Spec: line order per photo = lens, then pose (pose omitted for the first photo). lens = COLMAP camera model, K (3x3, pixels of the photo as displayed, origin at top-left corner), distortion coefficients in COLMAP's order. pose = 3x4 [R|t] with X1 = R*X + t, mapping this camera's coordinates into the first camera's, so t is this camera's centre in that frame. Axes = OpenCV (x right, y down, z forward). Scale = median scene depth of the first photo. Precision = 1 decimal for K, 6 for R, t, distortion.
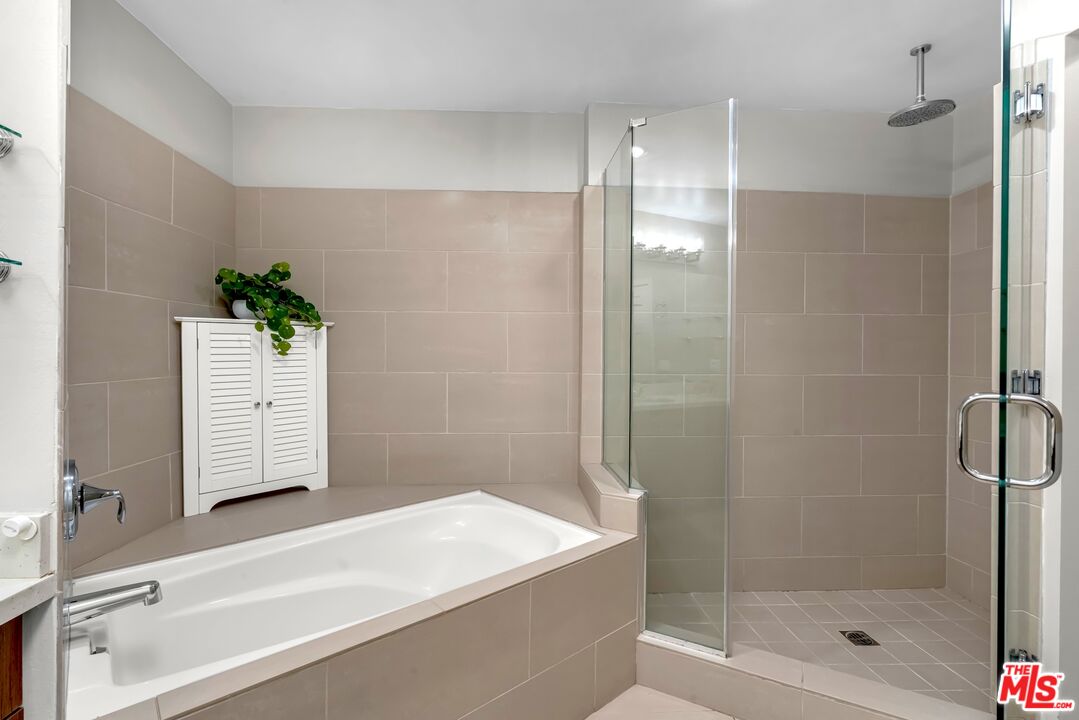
lens RADIAL K [[521.5, 0, 535.2], [0, 521.5, 352.1], [0, 0, 1]] dist [0.000682, 0.000190]
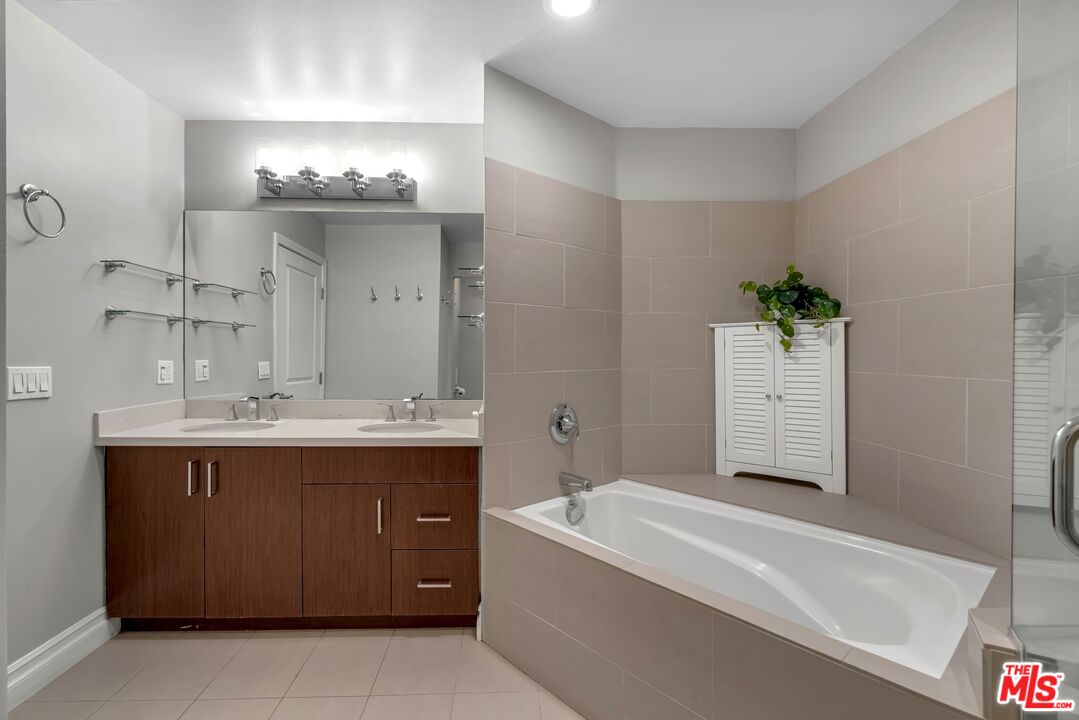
lens RADIAL K [[521.5, 0, 535.2], [0, 521.5, 352.1], [0, 0, 1]] dist [0.000682, 0.000190]
pose [[-0.025790, -0.002304, -0.999665, 0.604088], [0.004370, 0.999988, -0.002418, 0.005056], [0.999658, -0.004431, -0.025780, 0.519957]]
